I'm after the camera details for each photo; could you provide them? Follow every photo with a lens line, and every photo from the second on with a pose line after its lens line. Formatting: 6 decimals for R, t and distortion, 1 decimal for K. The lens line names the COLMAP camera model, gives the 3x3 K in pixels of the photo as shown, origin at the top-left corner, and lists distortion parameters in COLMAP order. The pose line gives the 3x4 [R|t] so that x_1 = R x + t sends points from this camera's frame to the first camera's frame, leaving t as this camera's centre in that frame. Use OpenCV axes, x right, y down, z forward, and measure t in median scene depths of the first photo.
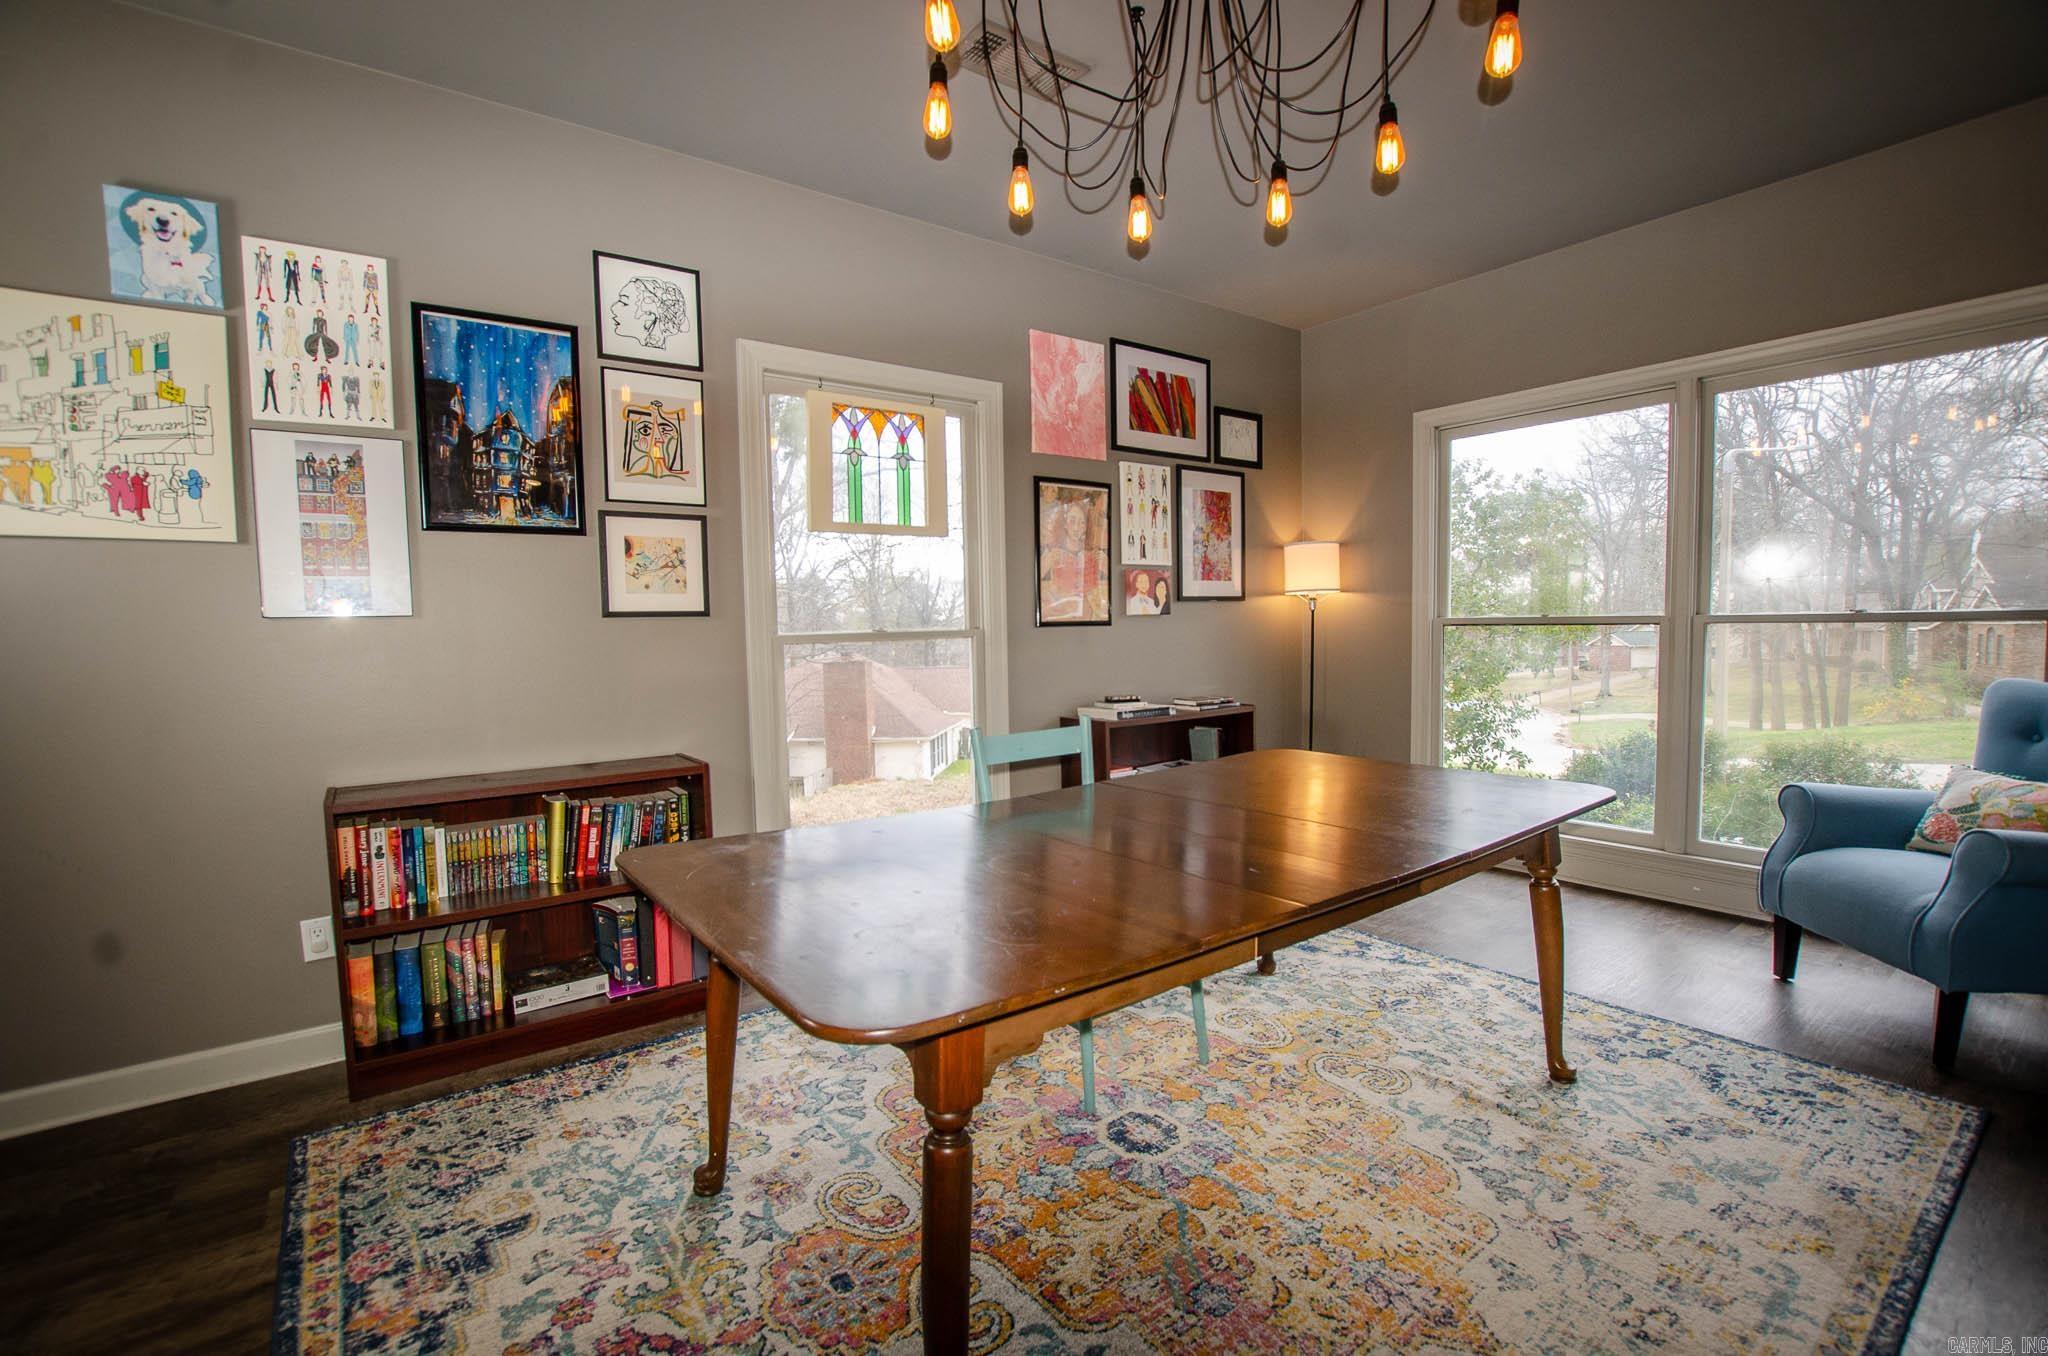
lens RADIAL K [[911.3, 0, 1013.5], [0, 911.3, 681.9], [0, 0, 1]] dist [-0.034332, 0.004363]
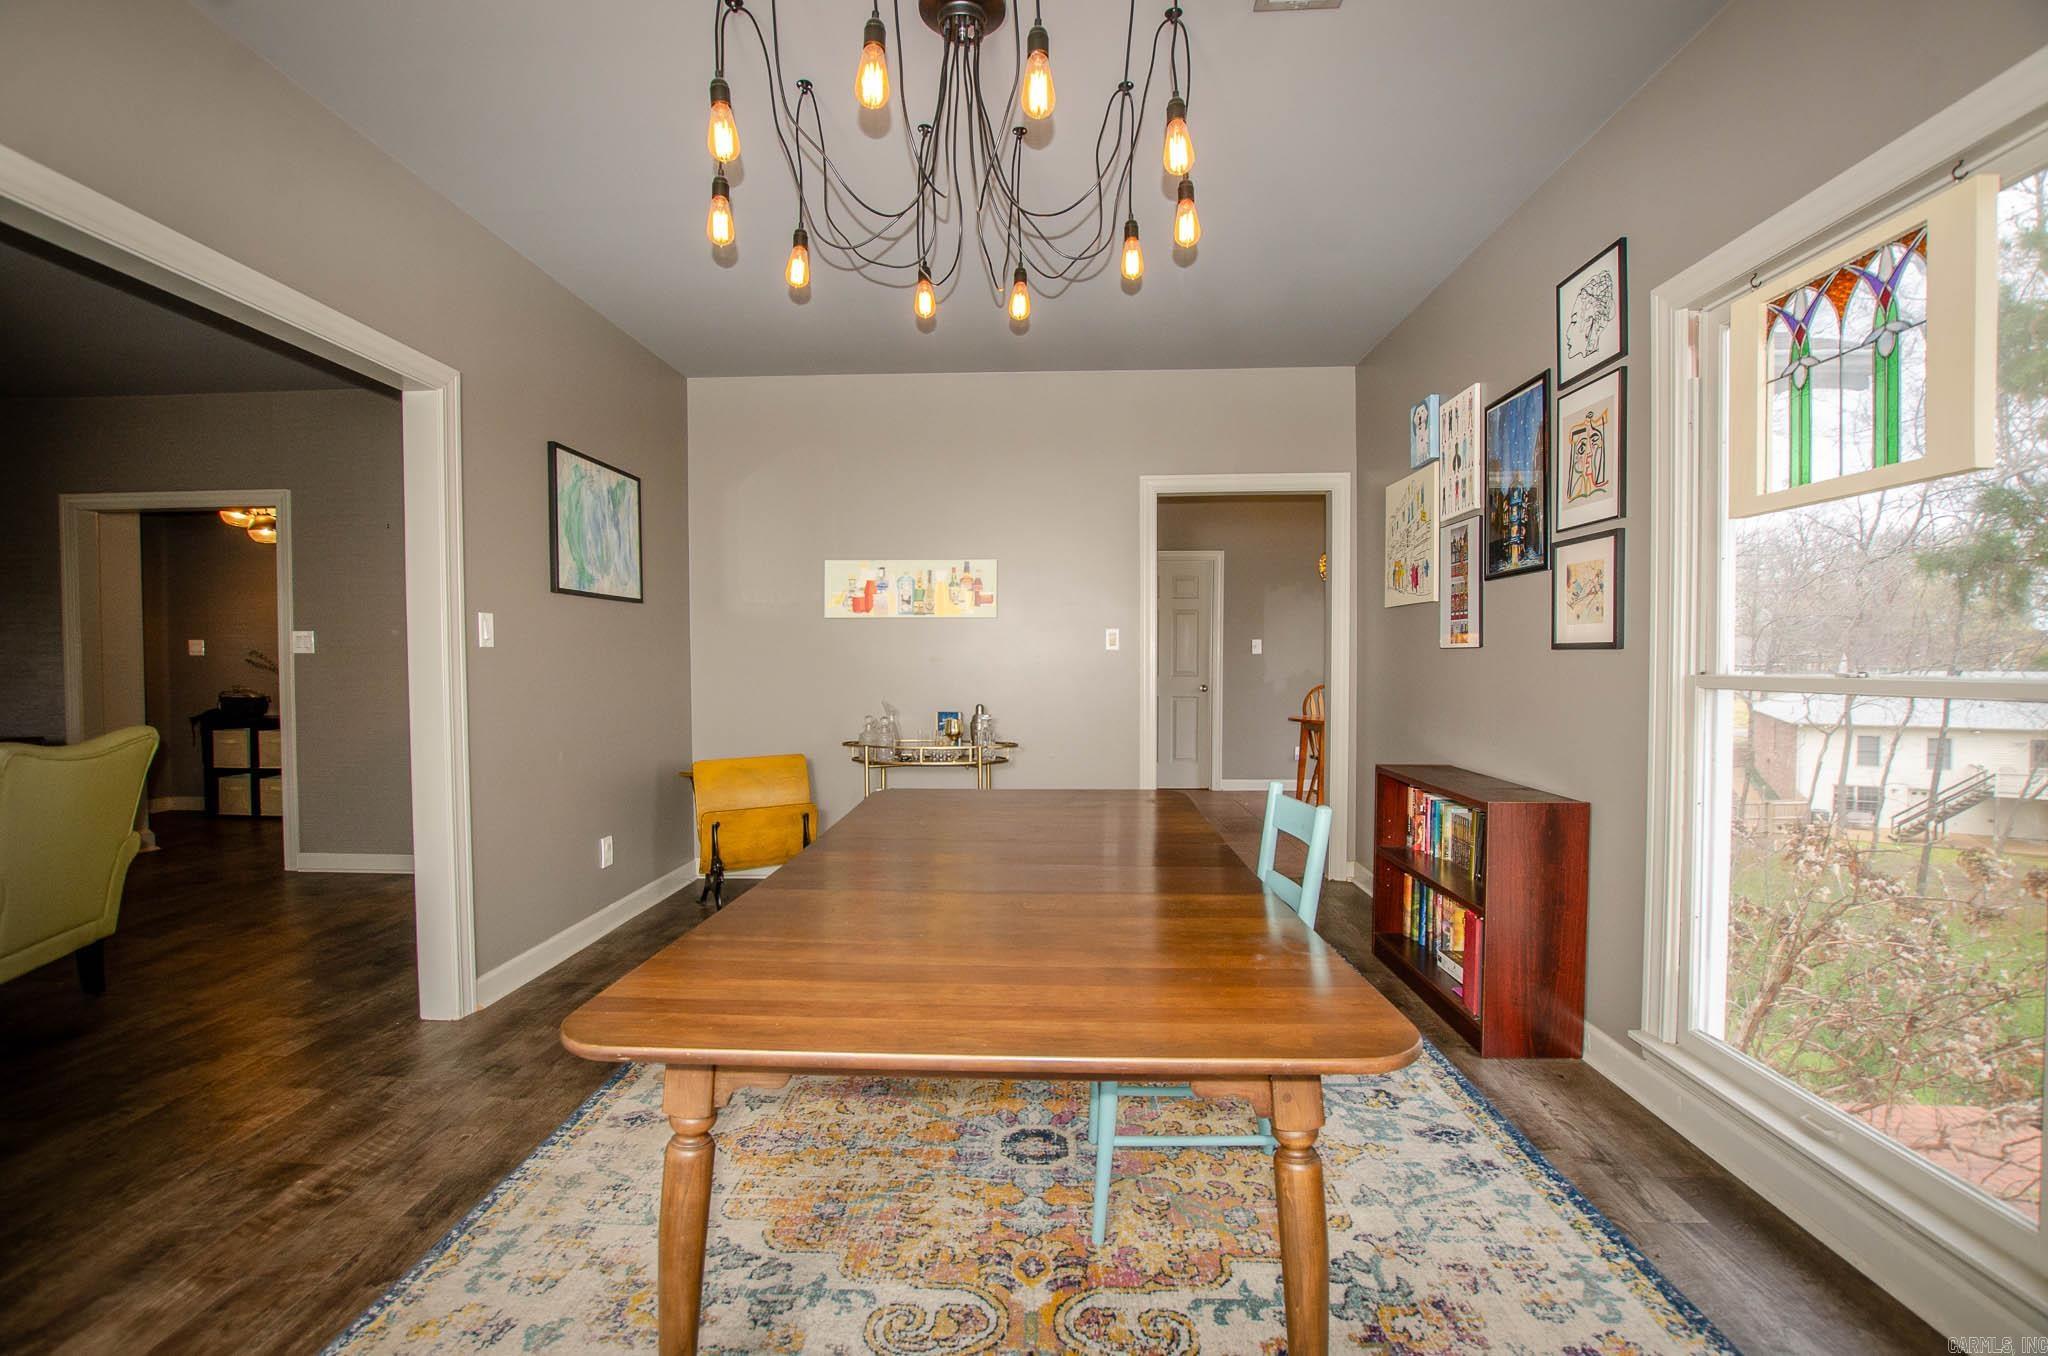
lens RADIAL K [[899.5, 0, 1018.1], [0, 899.5, 684.7], [0, 0, 1]] dist [-0.034289, 0.005976]
pose [[-0.630240, 0.044184, -0.775142, 0.702521], [-0.035820, 0.995661, 0.085879, -0.097934], [0.775573, 0.081890, -0.625923, 1.186629]]
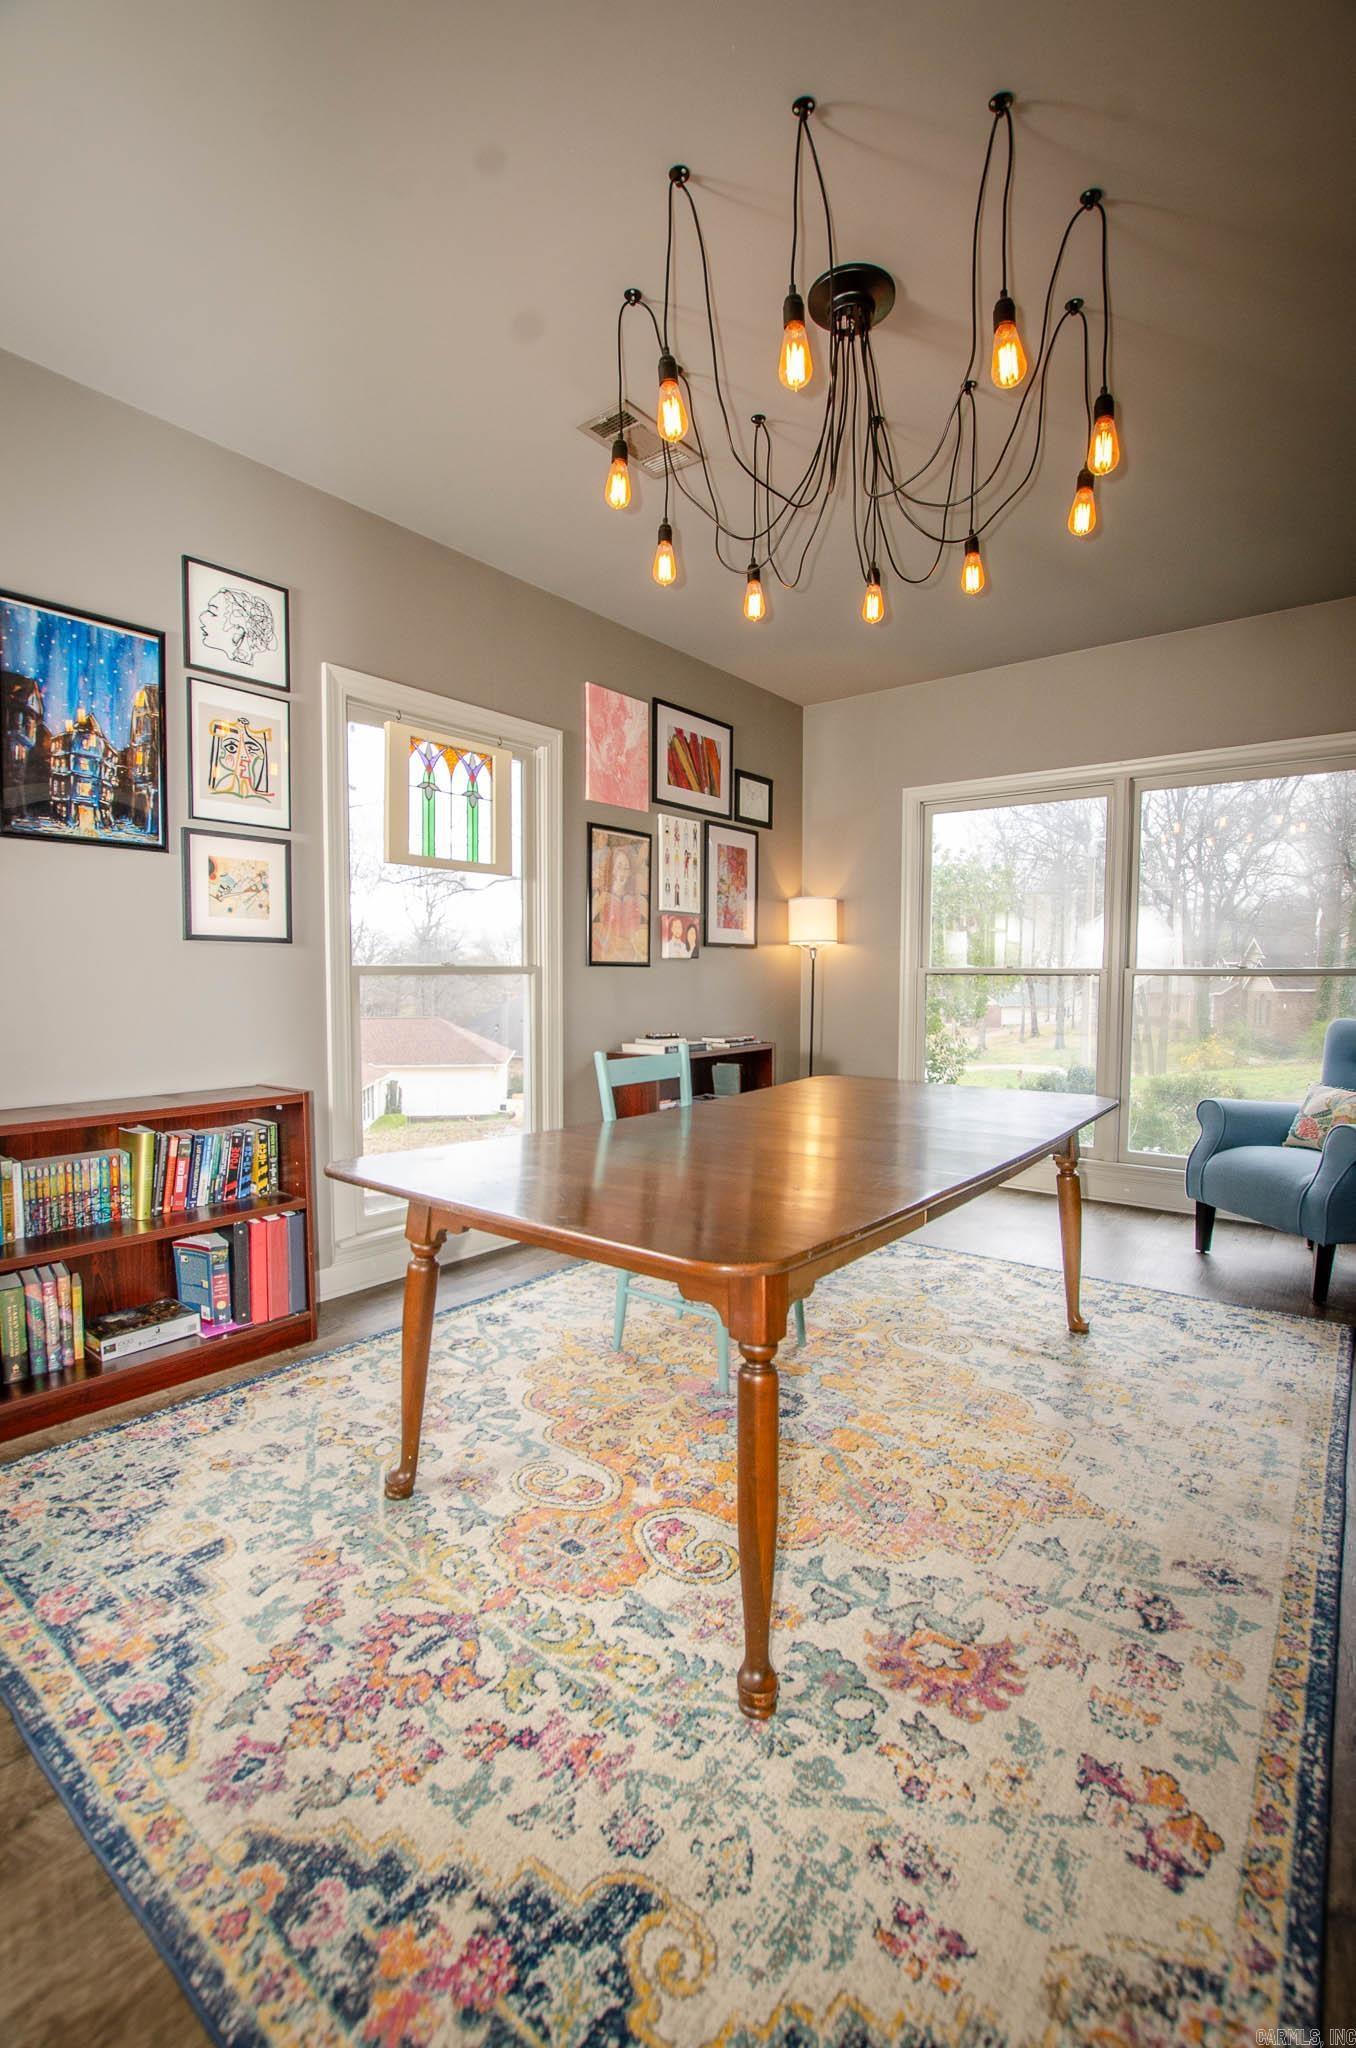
lens RADIAL K [[911.3, 0, 683.6], [0, 911.3, 1031.5], [0, 0, 1]] dist [-0.034332, 0.004363]
pose [[0.963643, 0.005555, 0.267134, -0.206144], [-0.004222, 0.999976, -0.005562, 0.028322], [-0.267158, 0.004232, 0.963643, -0.053362]]
